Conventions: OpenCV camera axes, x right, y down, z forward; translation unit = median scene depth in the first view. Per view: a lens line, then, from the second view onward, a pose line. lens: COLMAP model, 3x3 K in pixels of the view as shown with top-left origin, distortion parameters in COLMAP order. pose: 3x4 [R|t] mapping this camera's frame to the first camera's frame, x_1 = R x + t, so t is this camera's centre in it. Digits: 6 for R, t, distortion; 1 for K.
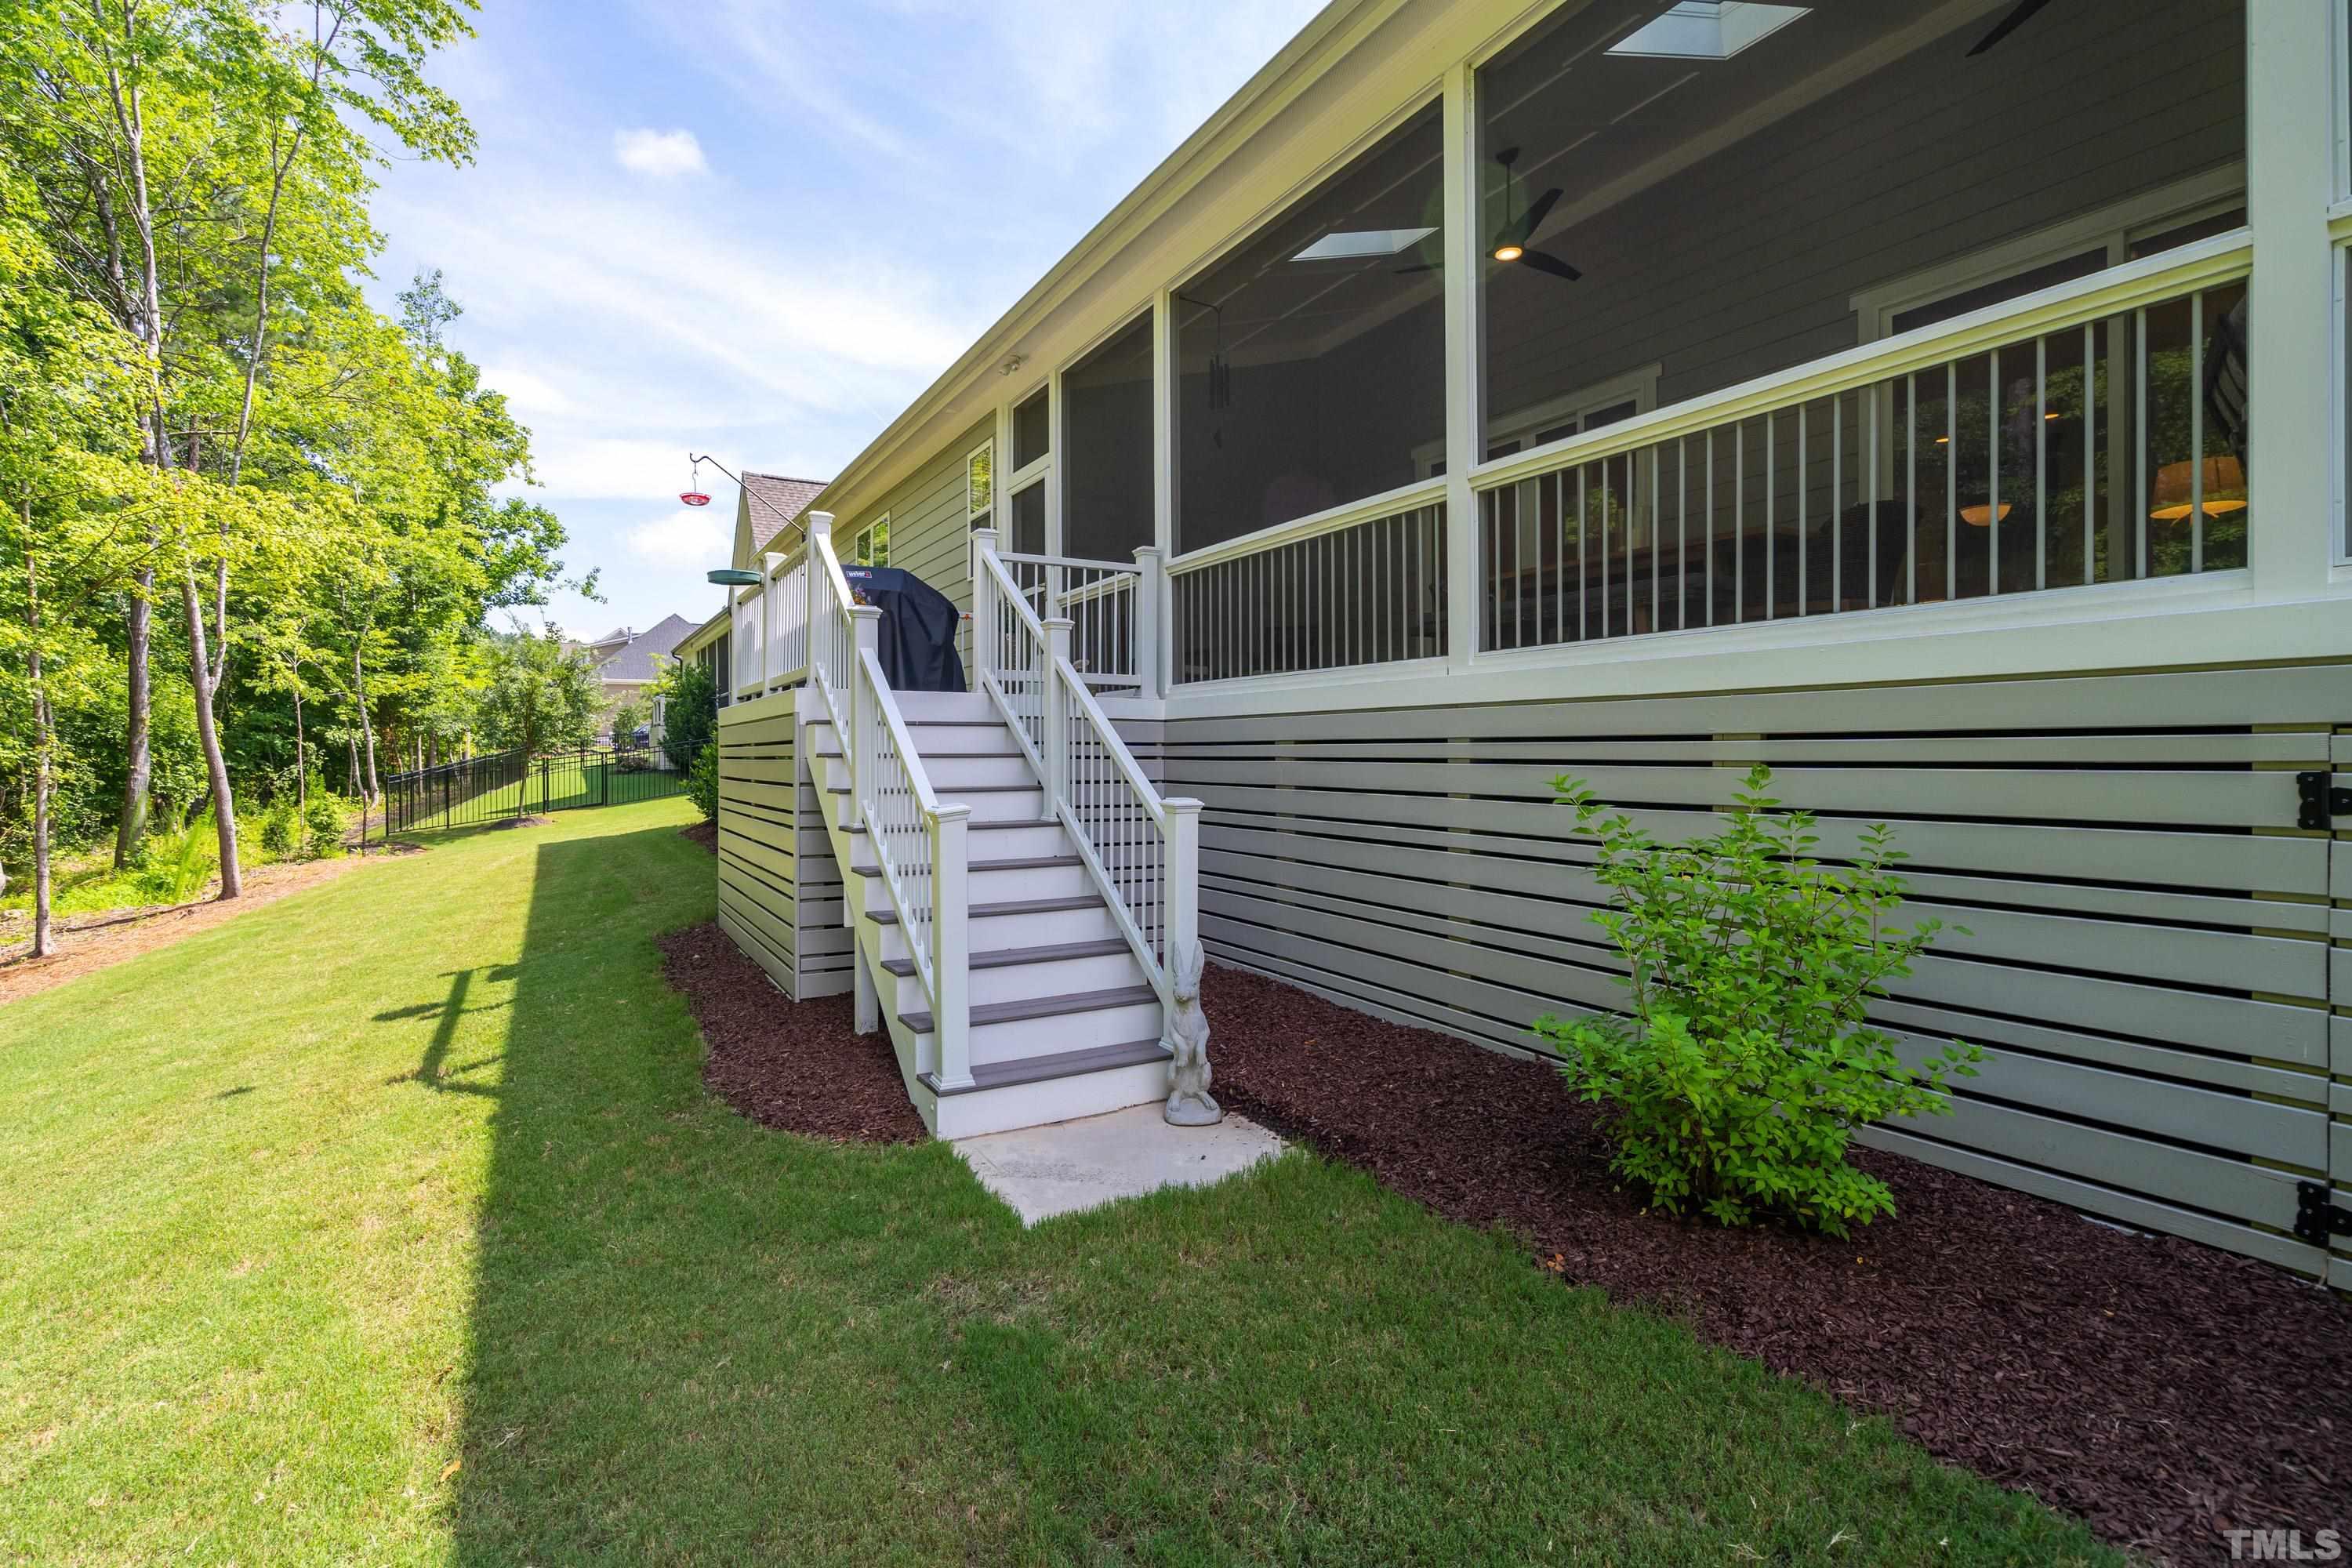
lens RADIAL K [[1080.2, 0, 1174.7], [0, 1080.2, 762.1], [0, 0, 1]] dist [-0.009239, -0.000446]
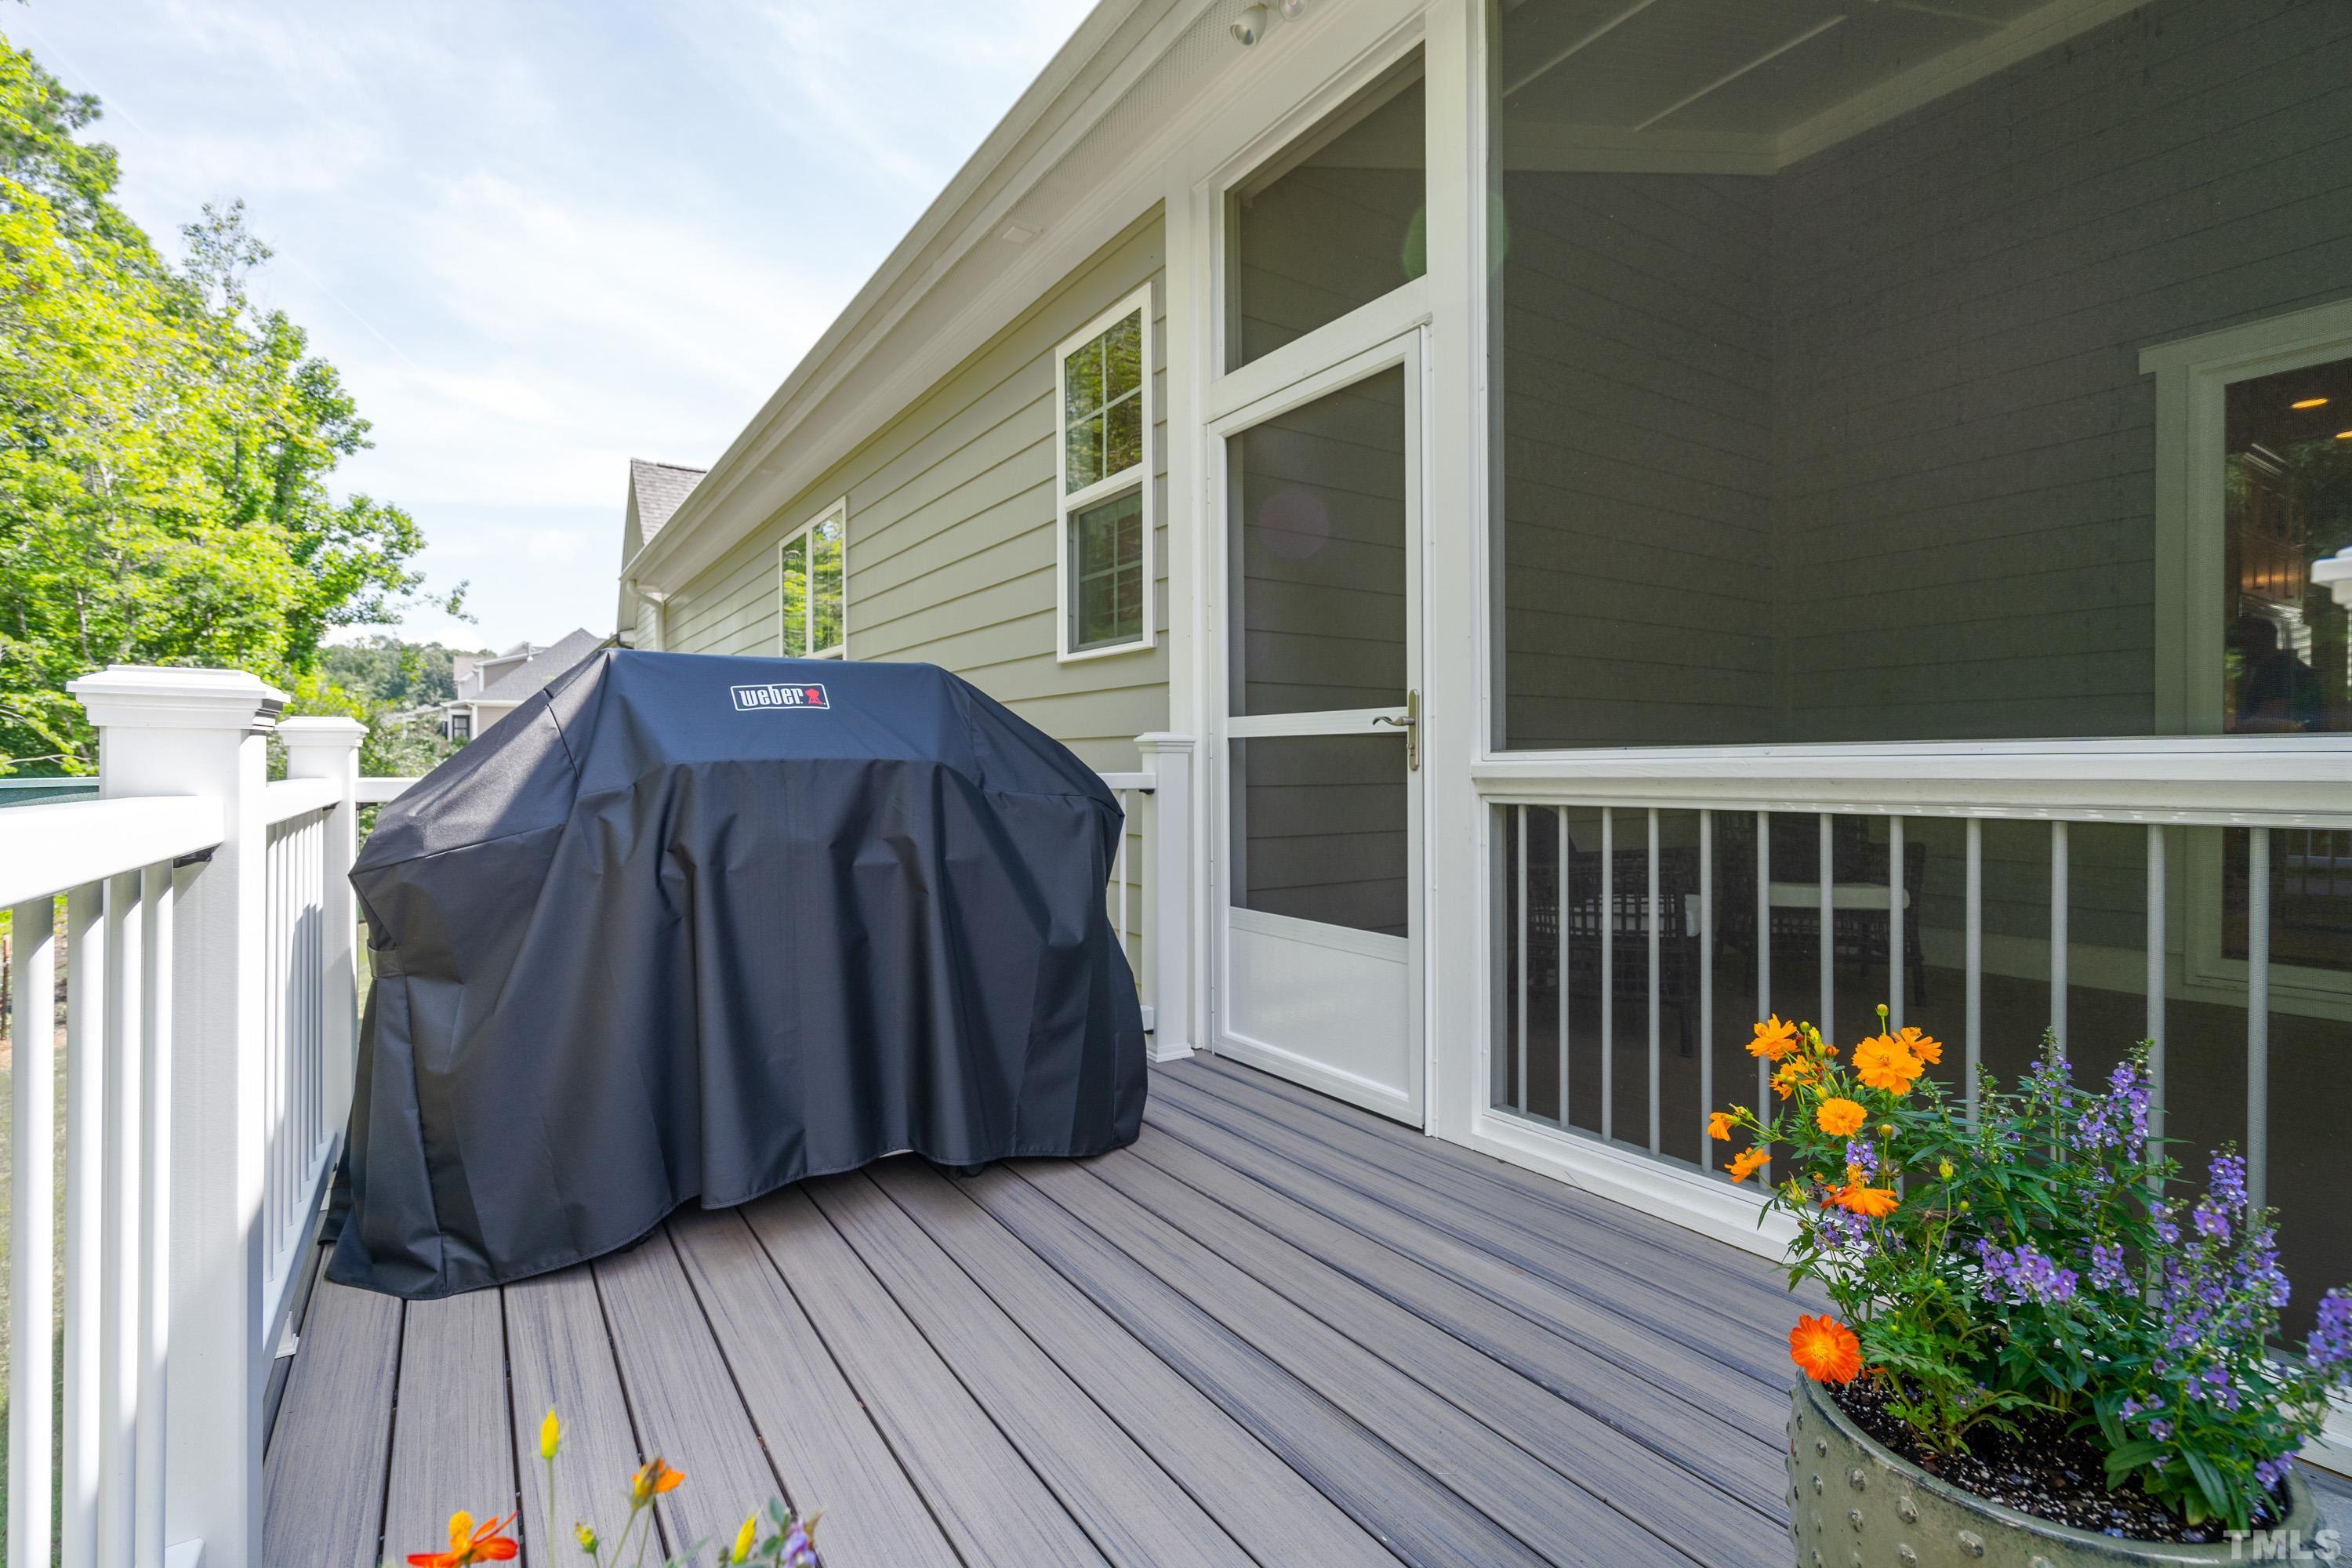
lens RADIAL K [[1080.2, 0, 1174.7], [0, 1080.2, 762.1], [0, 0, 1]] dist [-0.009239, -0.000446]
pose [[0.998211, -0.002295, 0.059745, -0.049055], [0.002897, 0.999946, -0.009999, -0.035606], [-0.059719, 0.010154, 0.998164, 0.169351]]
